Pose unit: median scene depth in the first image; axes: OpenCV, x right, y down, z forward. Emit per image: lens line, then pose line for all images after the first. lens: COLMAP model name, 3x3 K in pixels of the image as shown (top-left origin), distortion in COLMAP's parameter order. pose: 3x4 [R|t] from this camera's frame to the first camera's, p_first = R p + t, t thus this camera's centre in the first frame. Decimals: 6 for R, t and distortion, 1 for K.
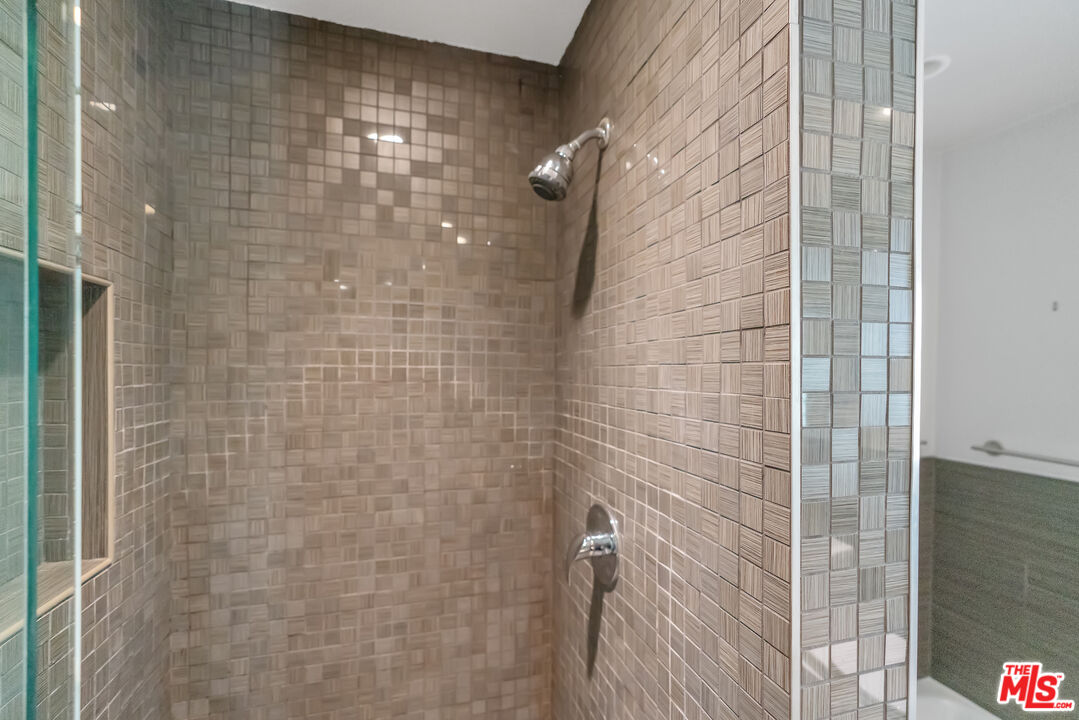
lens RADIAL K [[477.4, 0, 537.8], [0, 477.4, 364.7], [0, 0, 1]] dist [-0.005300, 0.000436]
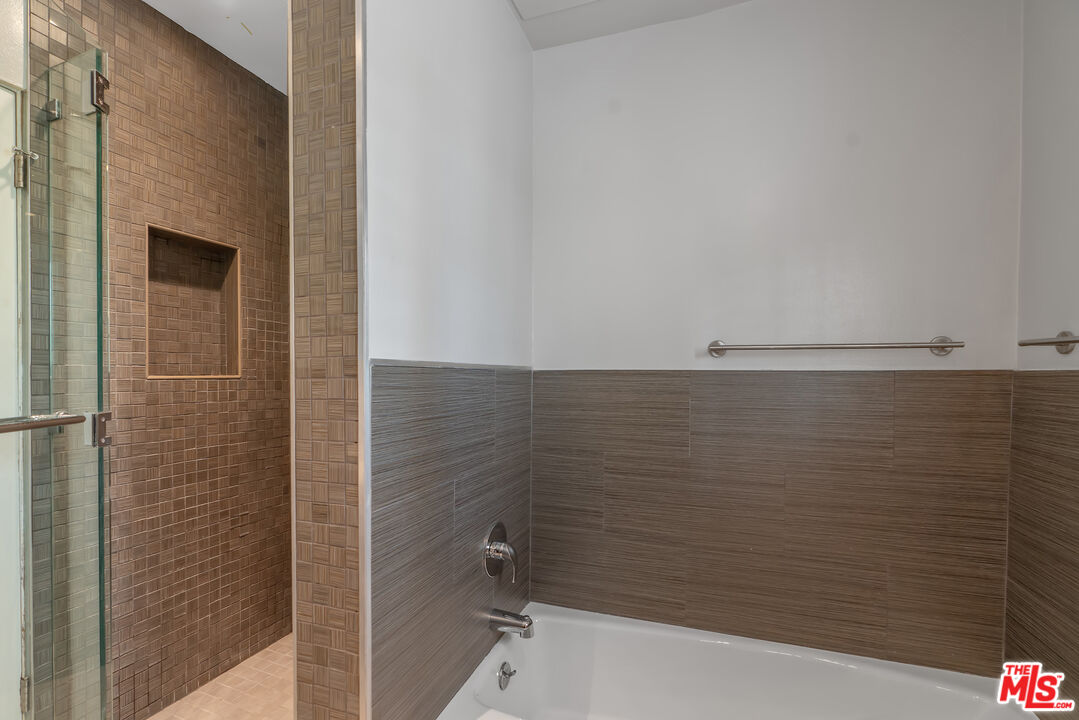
lens RADIAL K [[477.4, 0, 537.8], [0, 477.4, 364.7], [0, 0, 1]] dist [-0.005300, 0.000436]
pose [[0.811972, -0.020778, -0.583326, 1.412106], [0.018458, 0.999780, -0.009918, 0.393969], [0.583404, -0.002714, 0.812178, 0.041597]]
